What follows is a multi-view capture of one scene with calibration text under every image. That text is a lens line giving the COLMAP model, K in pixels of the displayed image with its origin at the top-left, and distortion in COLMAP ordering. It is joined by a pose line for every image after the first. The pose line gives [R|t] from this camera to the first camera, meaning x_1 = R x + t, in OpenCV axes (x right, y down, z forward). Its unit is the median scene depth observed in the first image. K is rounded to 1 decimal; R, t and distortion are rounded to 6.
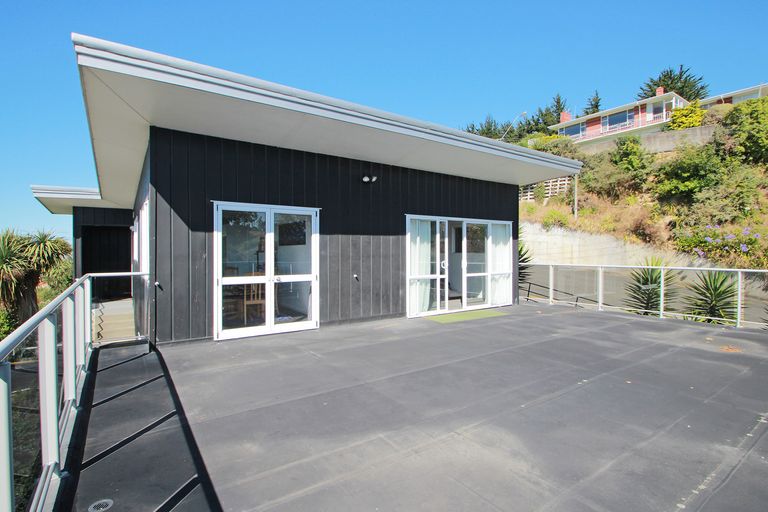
lens RADIAL K [[388.5, 0, 384.0], [0, 388.5, 256.0], [0, 0, 1]] dist [0.000384, -0.019390]
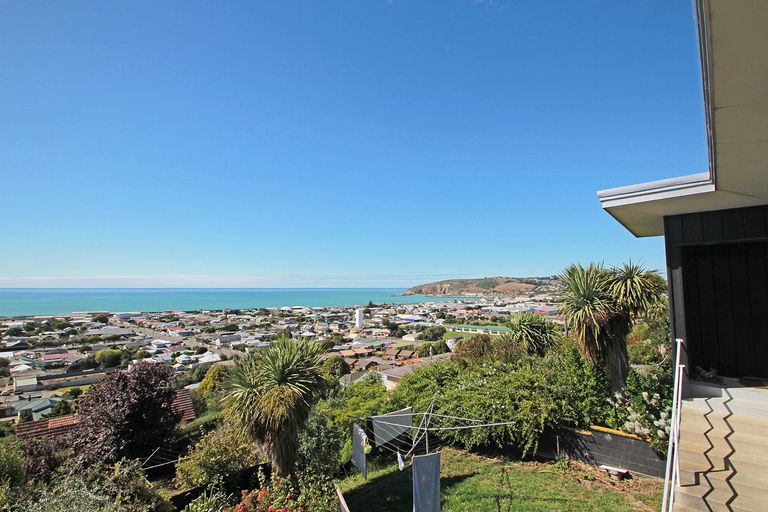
lens RADIAL K [[361.7, 0, 384.0], [0, 361.7, 256.0], [0, 0, 1]] dist [0.001172, -0.014333]
pose [[0.214241, -0.085776, -0.973007, -0.302158], [-0.006354, 0.995993, -0.089201, -0.011966], [0.976760, 0.025293, 0.212838, 0.383145]]
